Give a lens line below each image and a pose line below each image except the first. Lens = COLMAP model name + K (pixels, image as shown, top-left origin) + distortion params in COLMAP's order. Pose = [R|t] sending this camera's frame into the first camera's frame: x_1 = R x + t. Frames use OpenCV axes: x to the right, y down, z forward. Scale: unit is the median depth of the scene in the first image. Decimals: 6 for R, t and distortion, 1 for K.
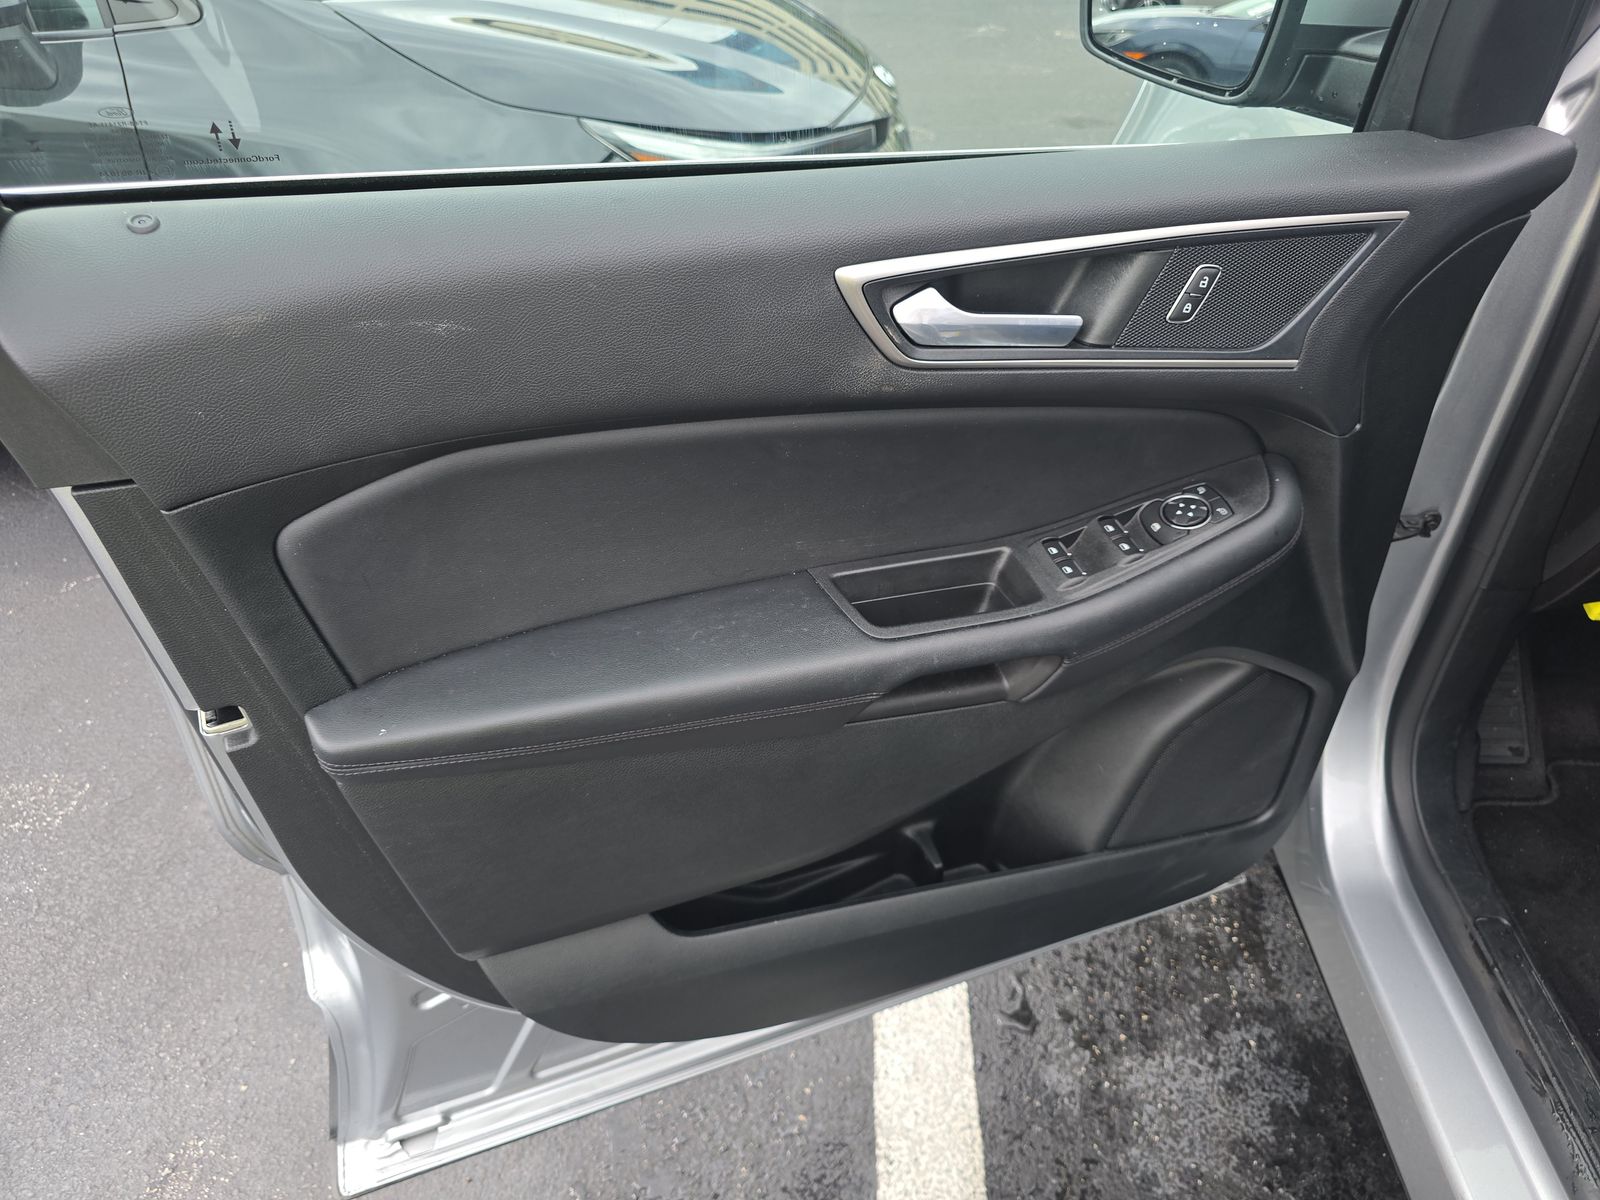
lens RADIAL K [[1091.1, 0, 804.2], [0, 1091.1, 594.2], [0, 0, 1]] dist [0.044231, -0.037822]
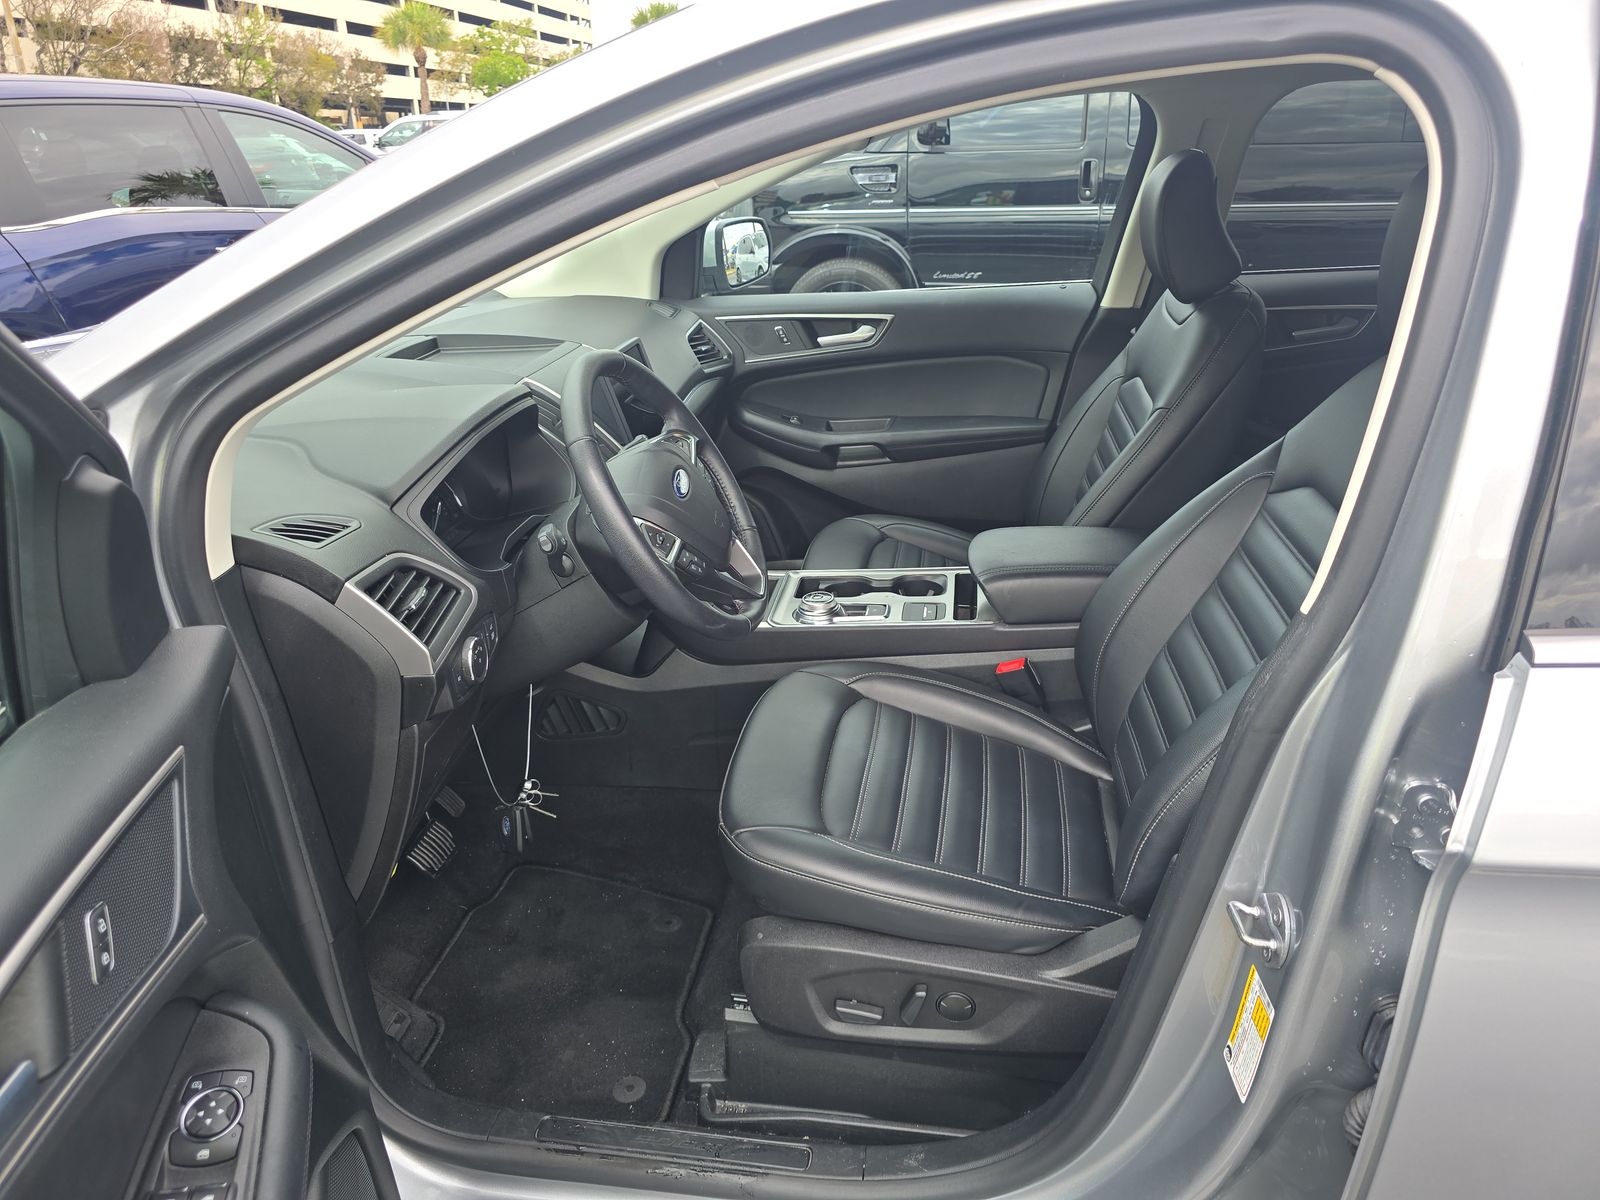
lens RADIAL K [[1121.6, 0, 800.0], [0, 1121.6, 600.0], [0, 0, 1]] dist [-0.007883, -0.004357]
pose [[0.123110, -0.414584, 0.901645, -0.220223], [0.636272, 0.730216, 0.248883, -0.294252], [-0.761579, 0.543052, 0.353685, 0.113175]]
